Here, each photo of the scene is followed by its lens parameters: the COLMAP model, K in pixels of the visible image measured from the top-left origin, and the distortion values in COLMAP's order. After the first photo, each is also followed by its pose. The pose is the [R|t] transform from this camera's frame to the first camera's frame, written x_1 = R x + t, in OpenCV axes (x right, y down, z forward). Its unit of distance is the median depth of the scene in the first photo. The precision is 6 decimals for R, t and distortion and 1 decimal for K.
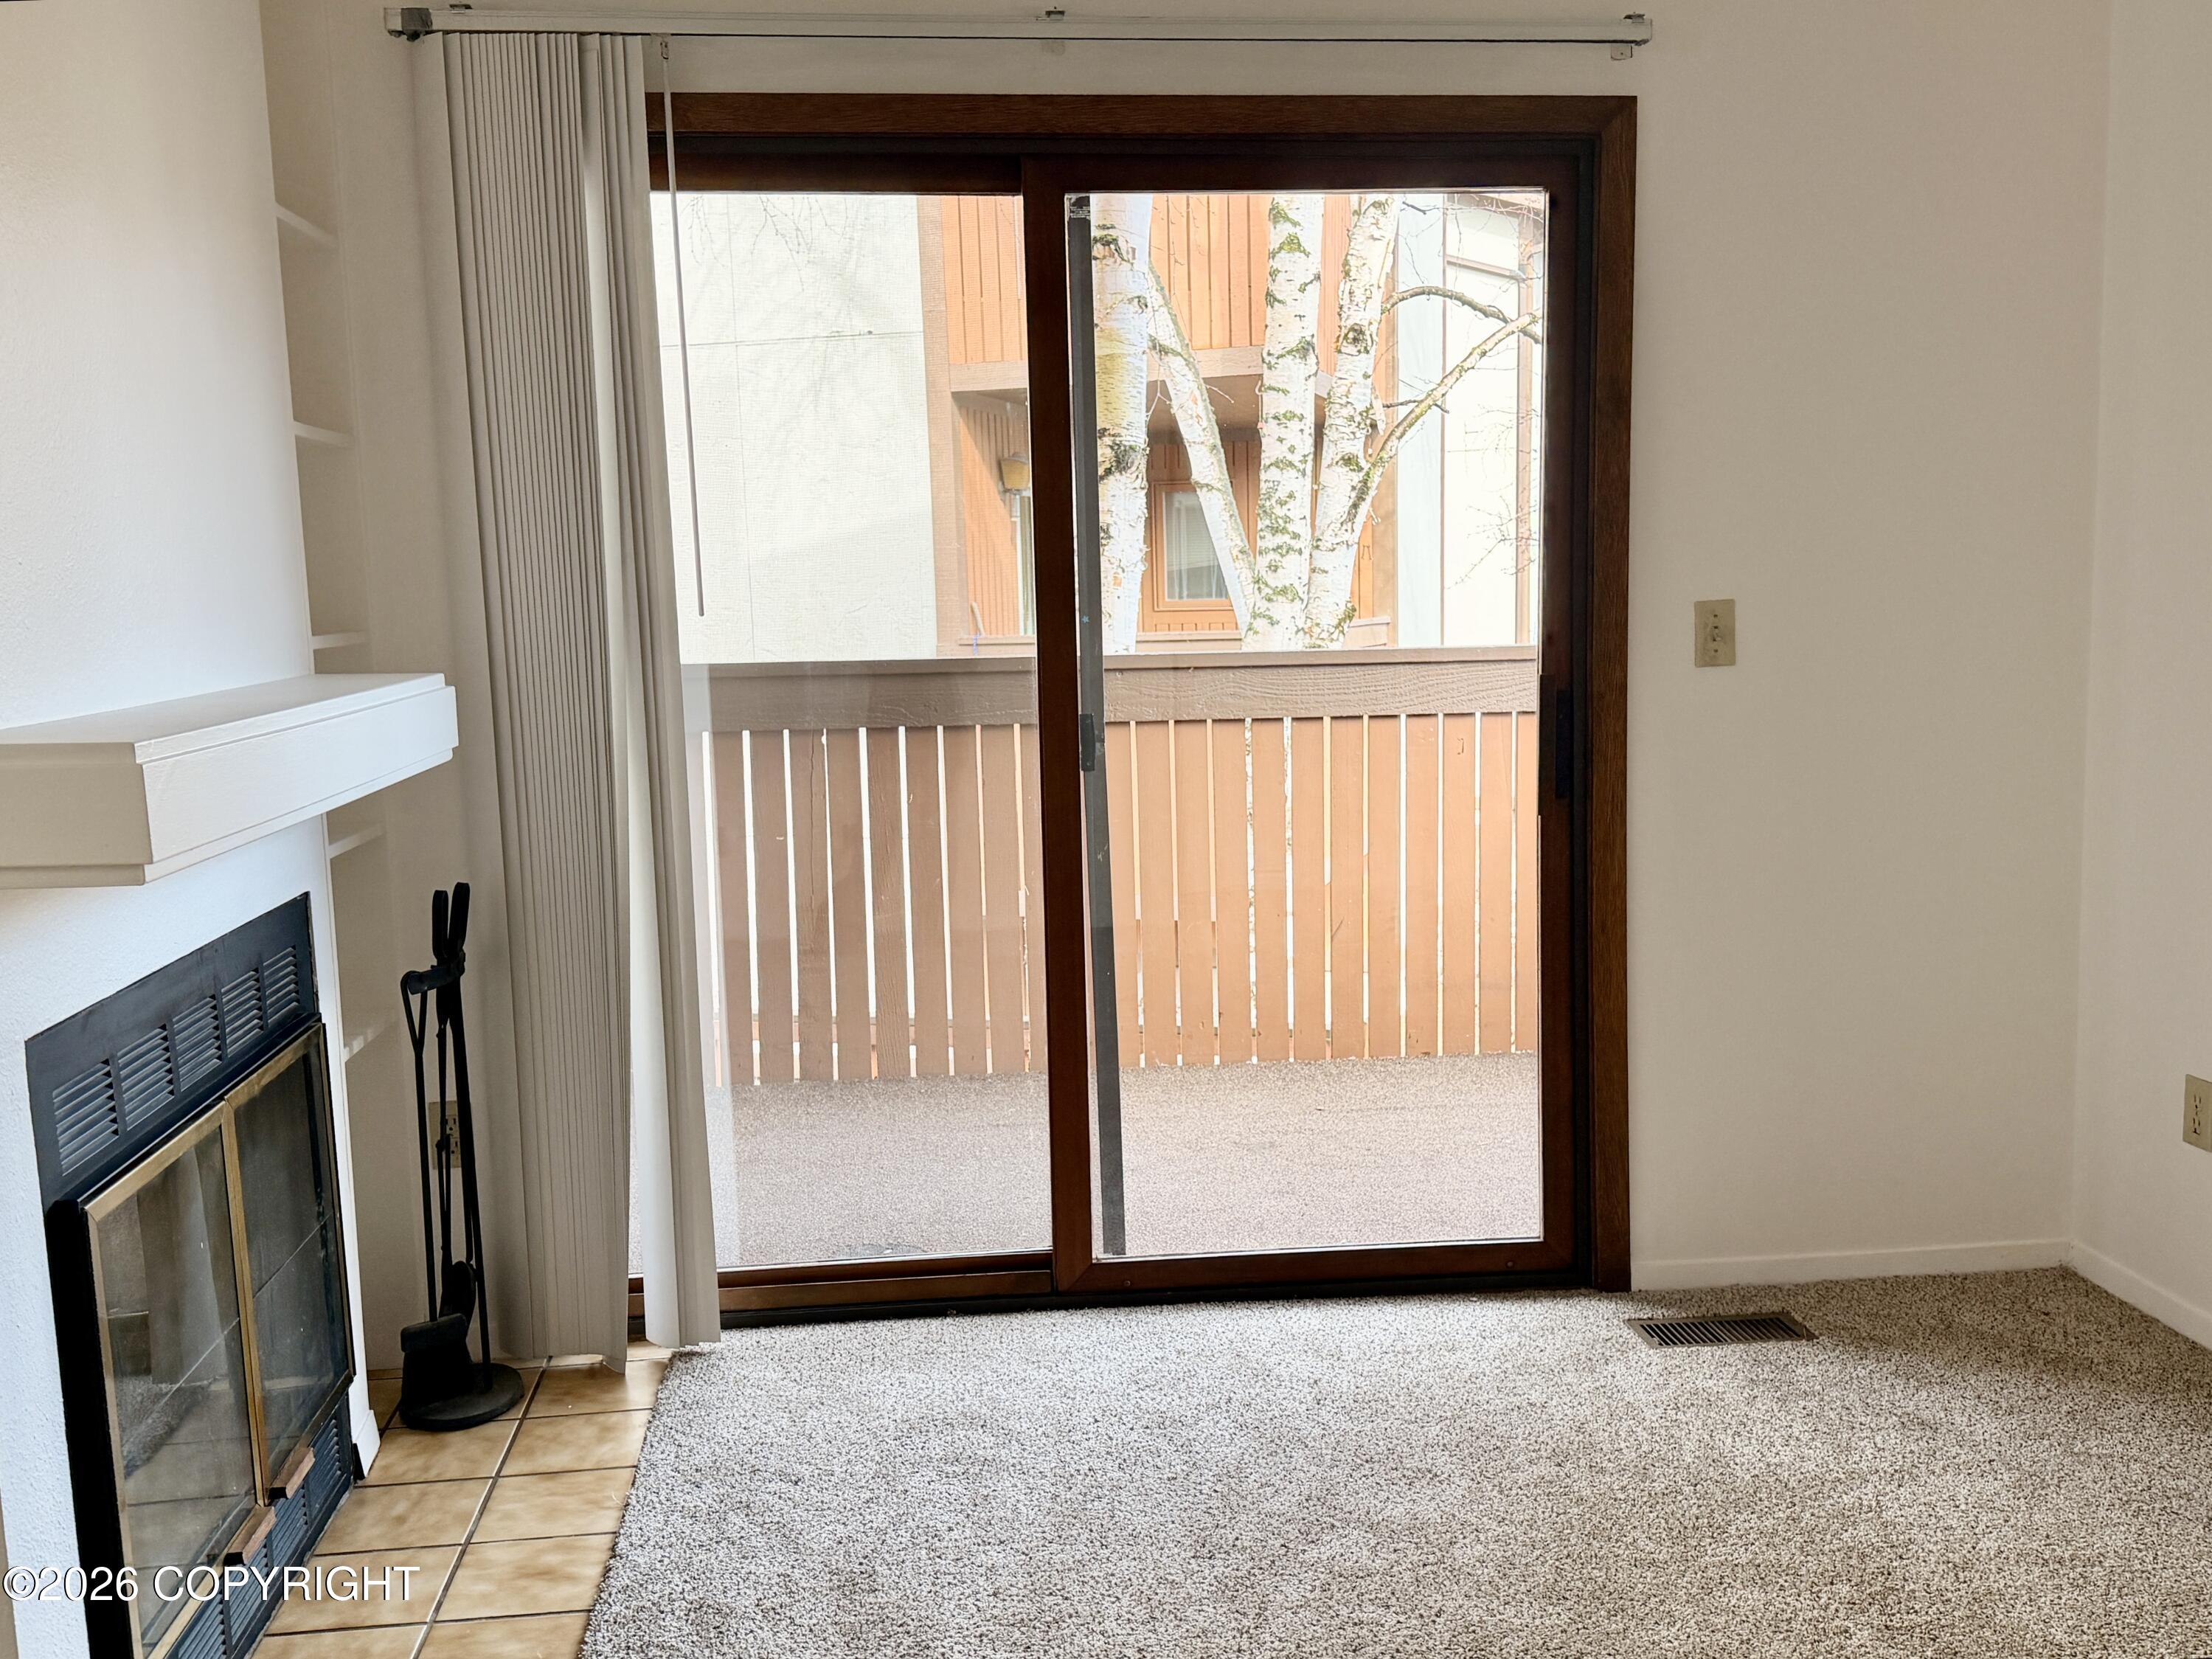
lens RADIAL K [[1991.2, 0, 1118.1], [0, 1991.2, 833.9], [0, 0, 1]] dist [0.275299, -0.579899]
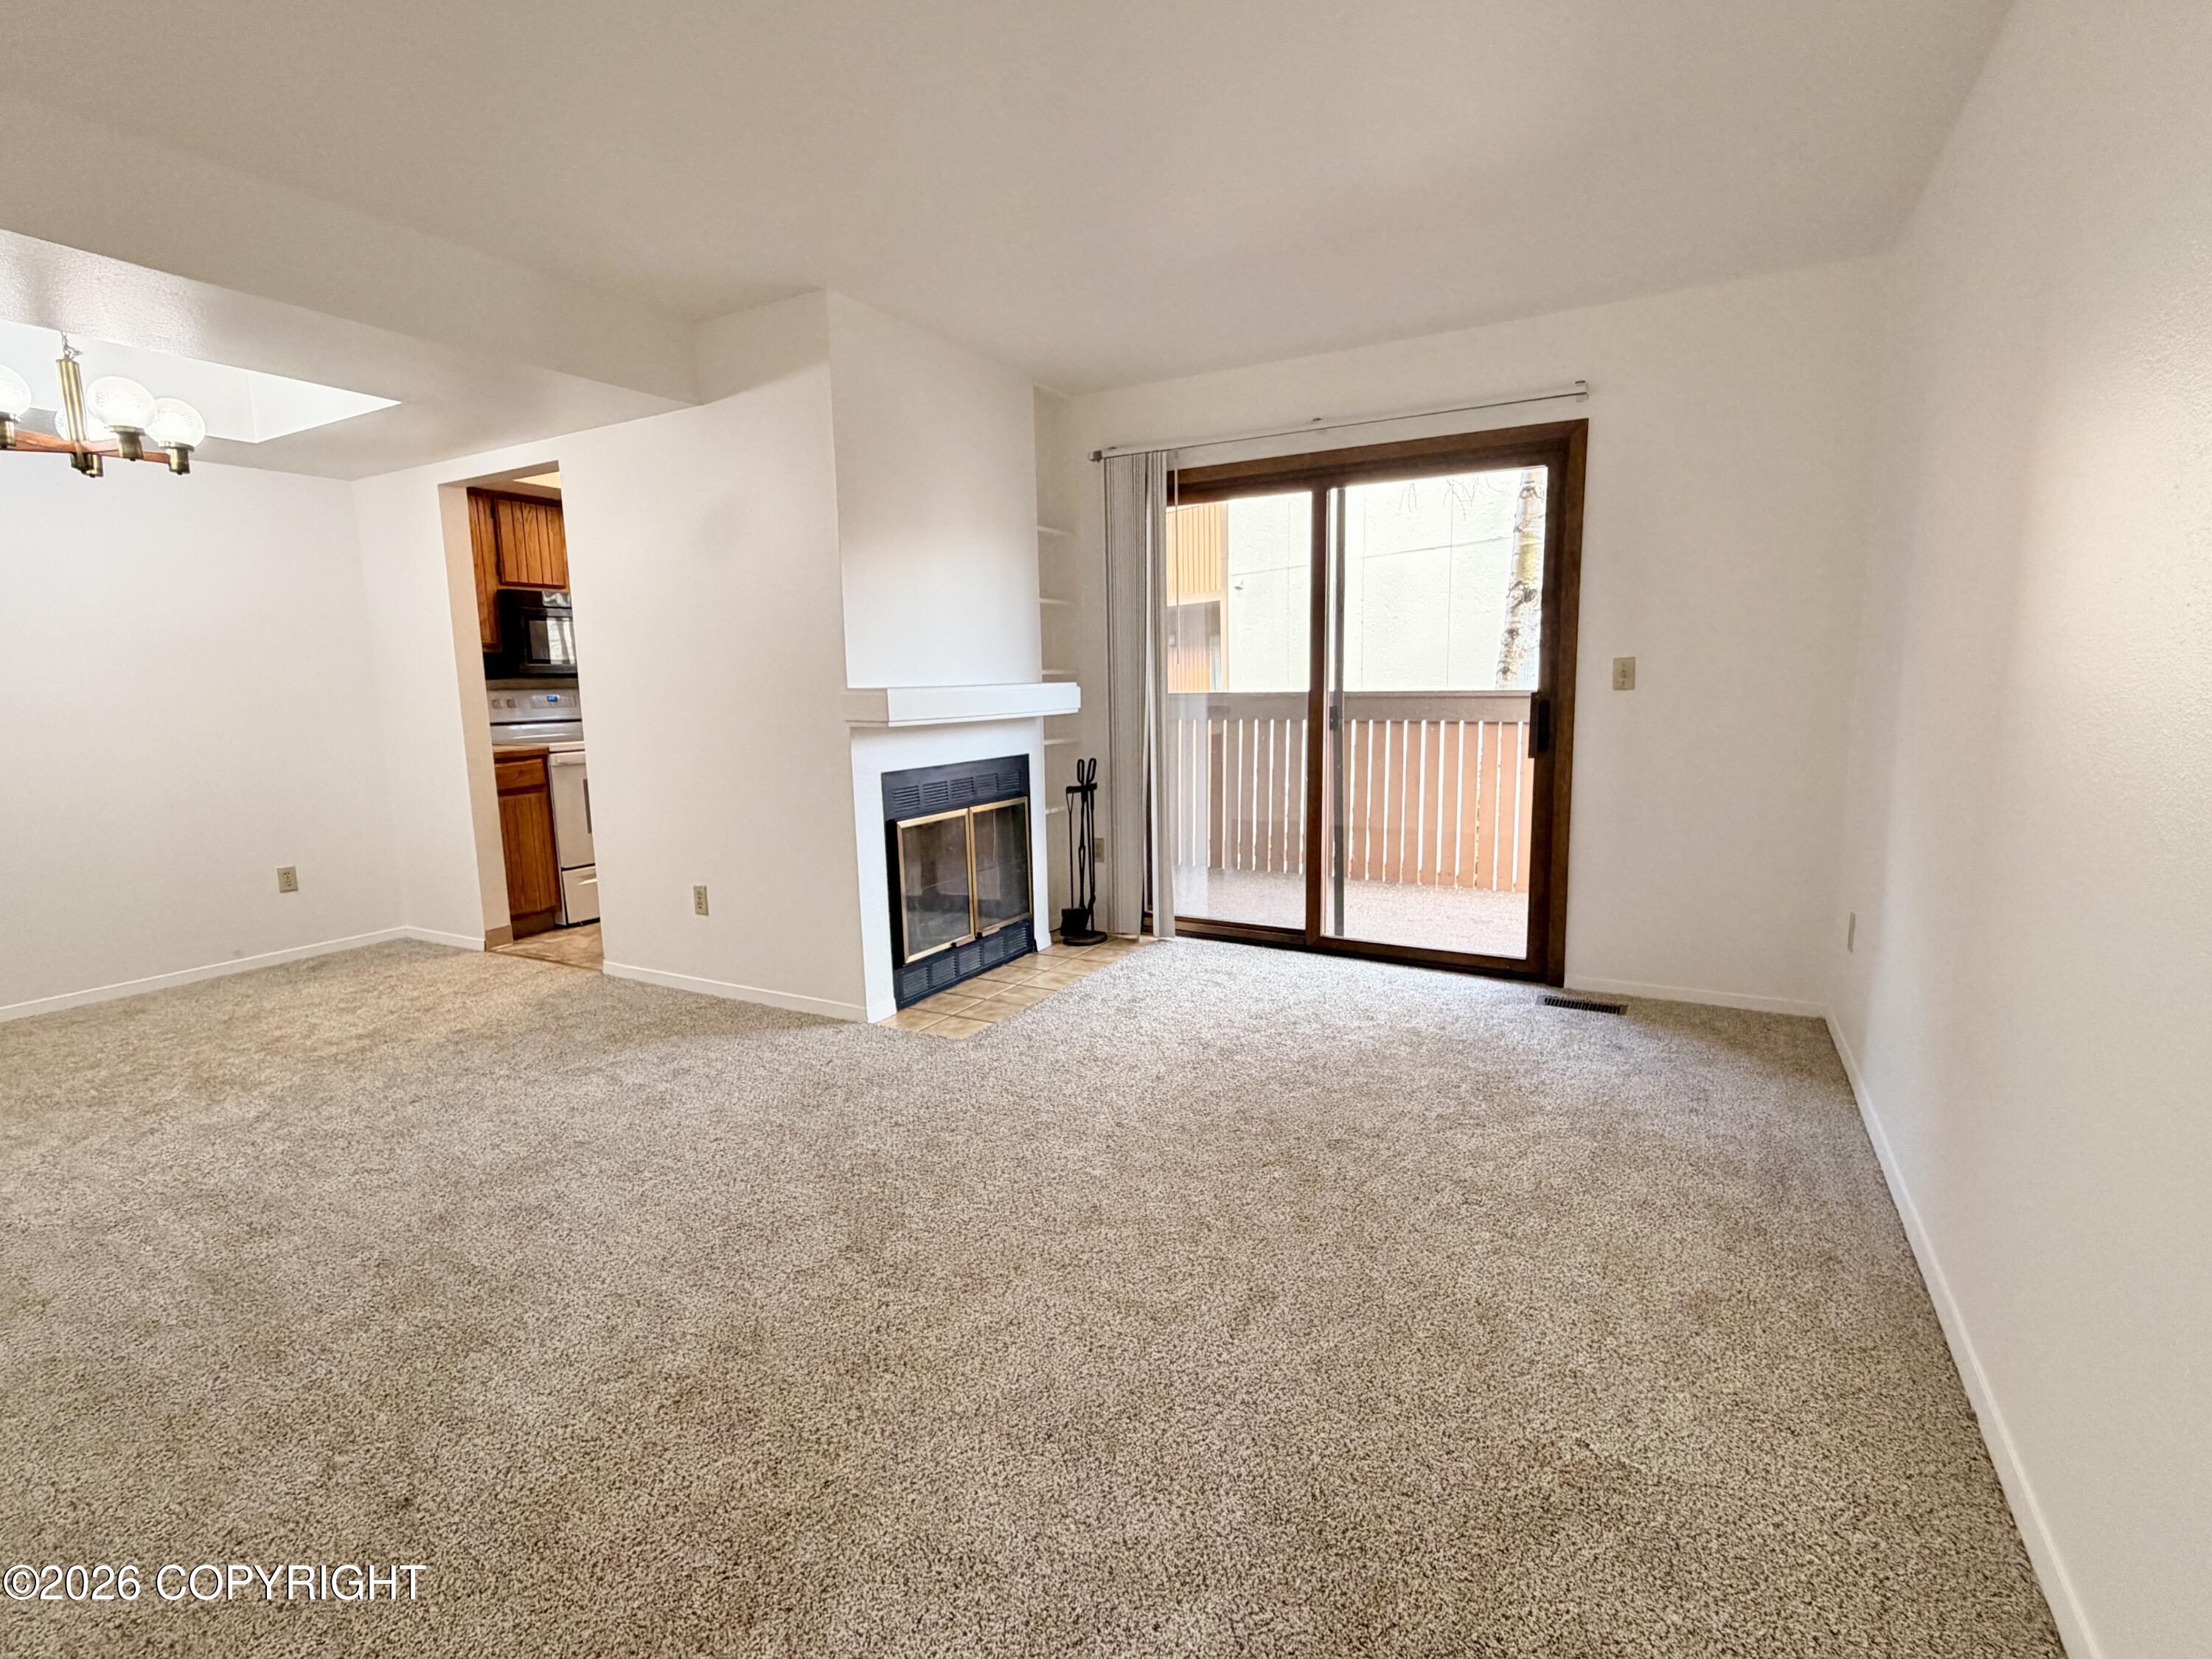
lens RADIAL K [[1011.5, 0, 1100.4], [0, 1011.5, 830.8], [0, 0, 1]] dist [-0.001267, -0.000106]
pose [[0.814172, 0.093454, -0.573054, 0.189532], [-0.075190, 0.995621, 0.055540, 0.017081], [0.575735, -0.002131, 0.817634, -0.055252]]
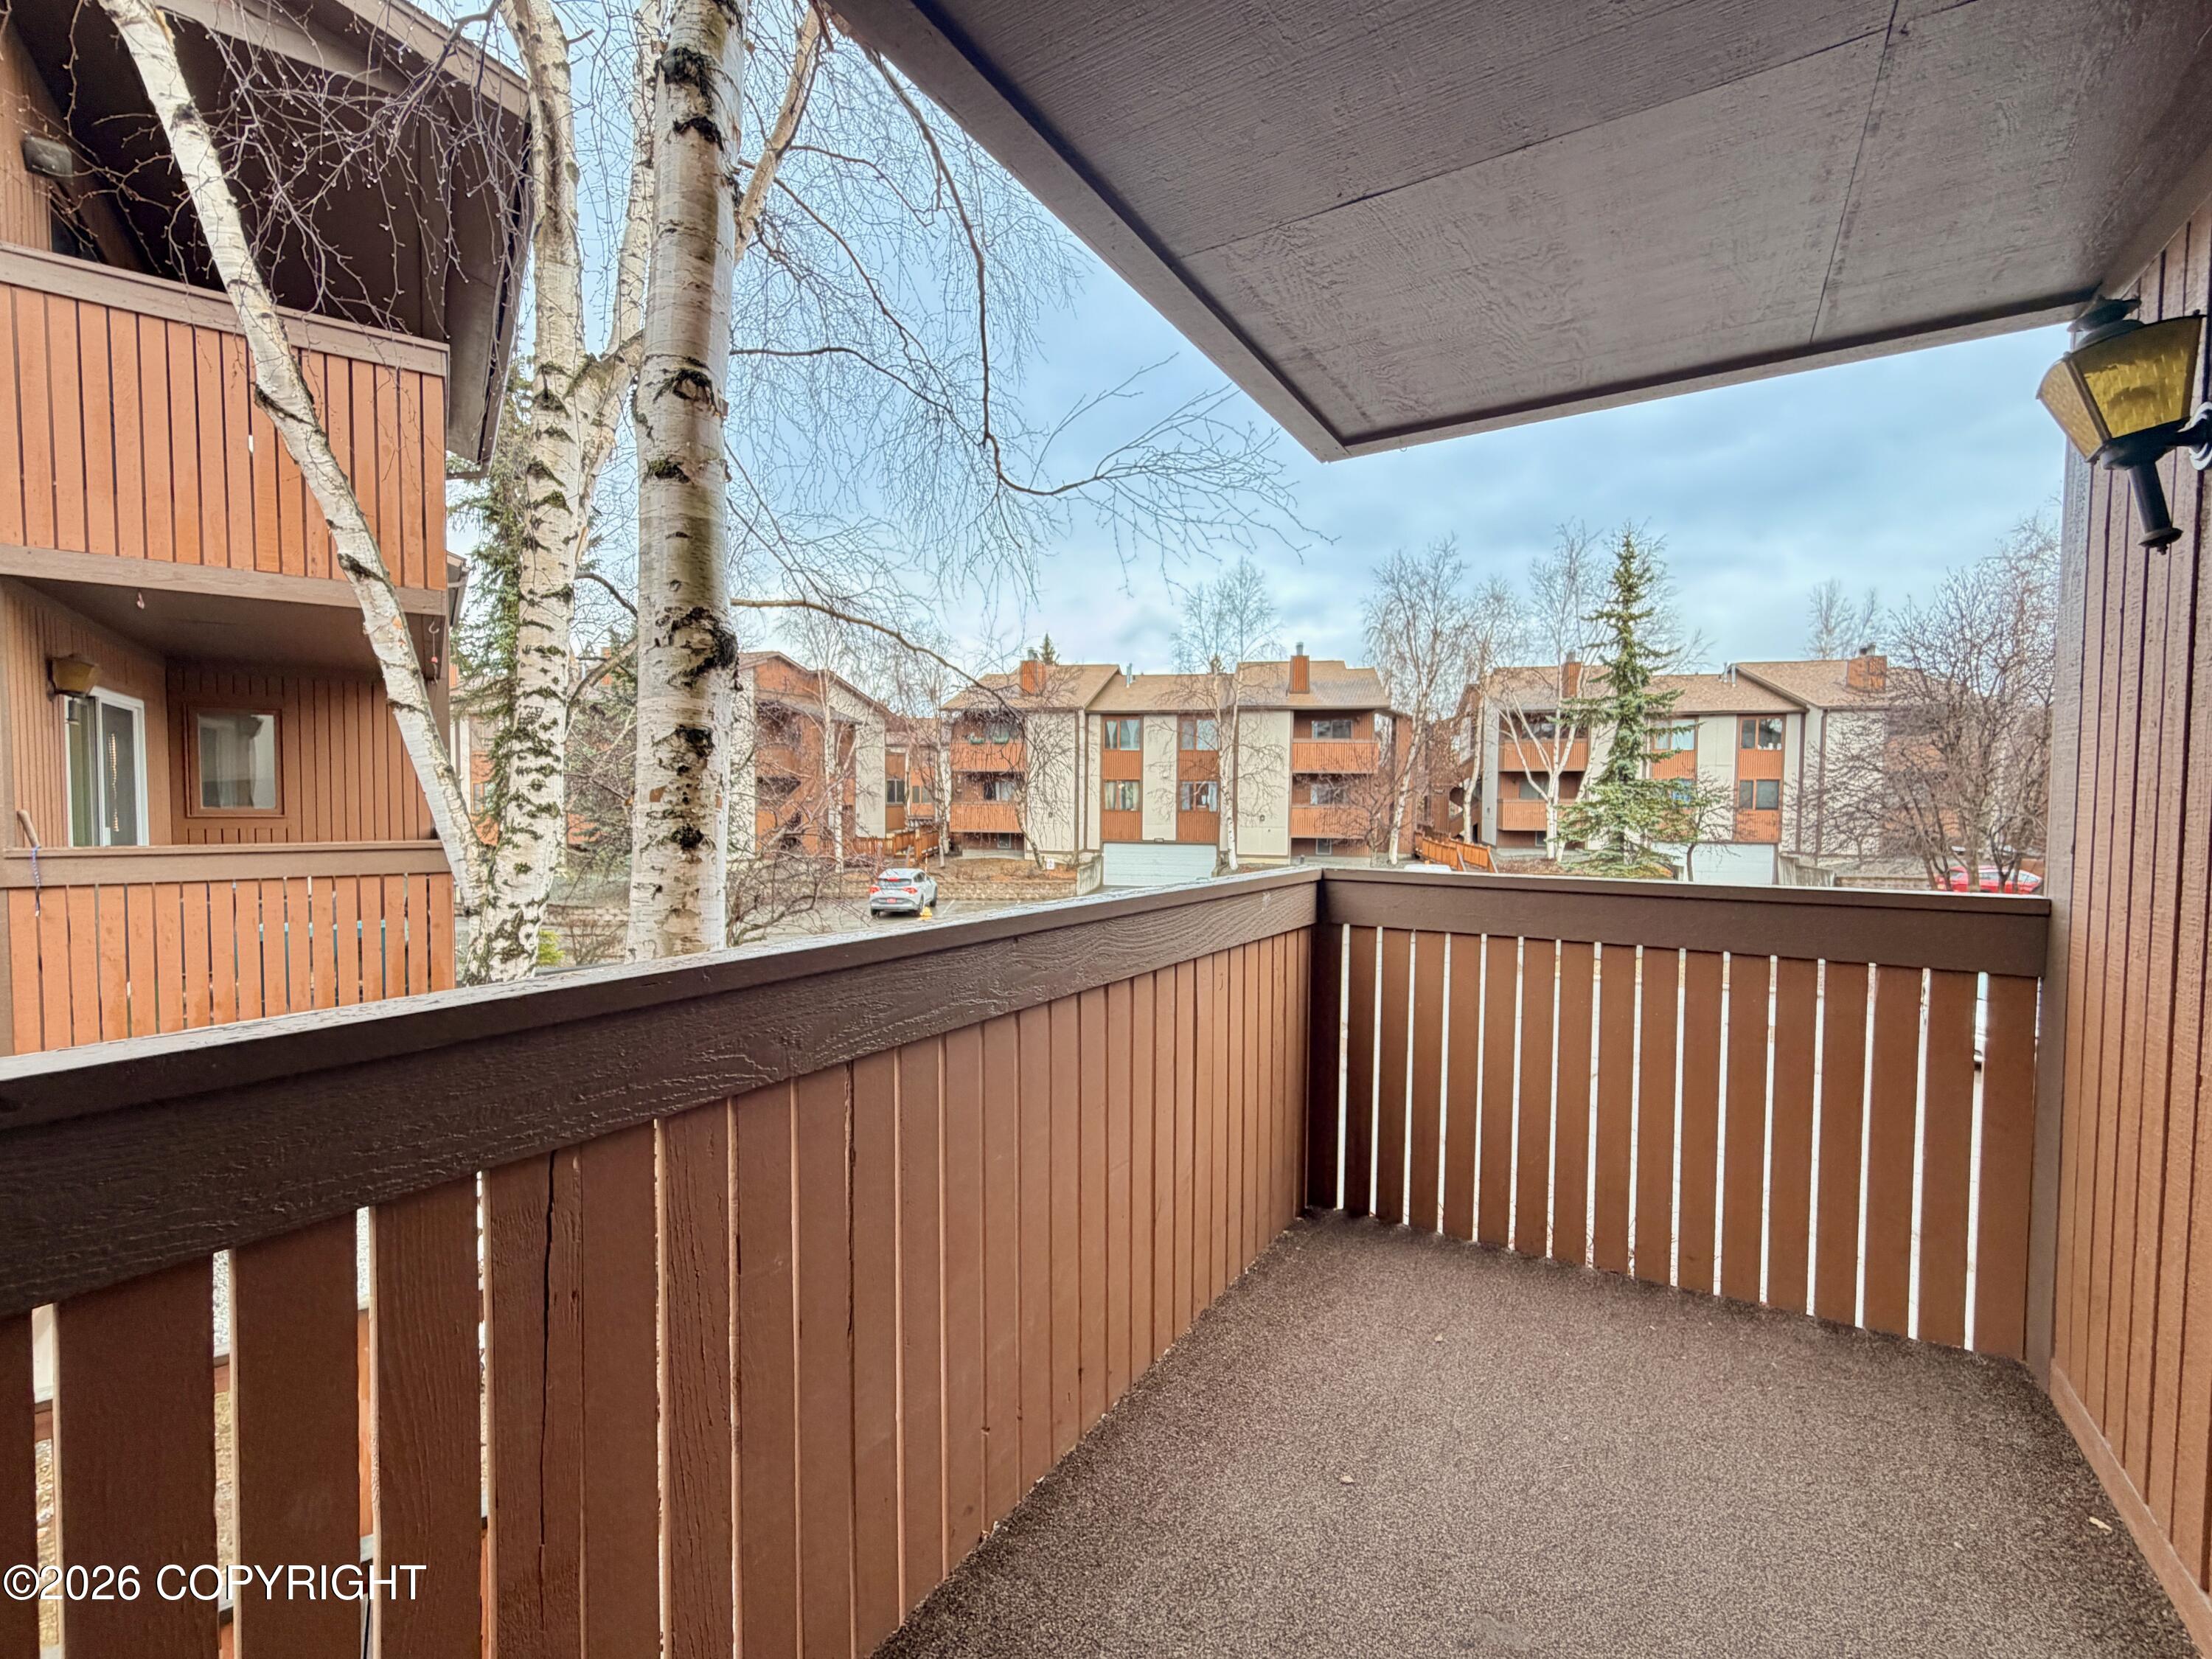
lens RADIAL K [[949.6, 0, 1109.0], [0, 949.6, 836.1], [0, 0, 1]] dist [0.002748, 0.000479]
pose [[0.610669, -0.002798, 0.791881, -0.140920], [0.074550, 0.995756, -0.053972, -0.057664], [-0.788369, 0.091993, 0.608285, 0.463200]]
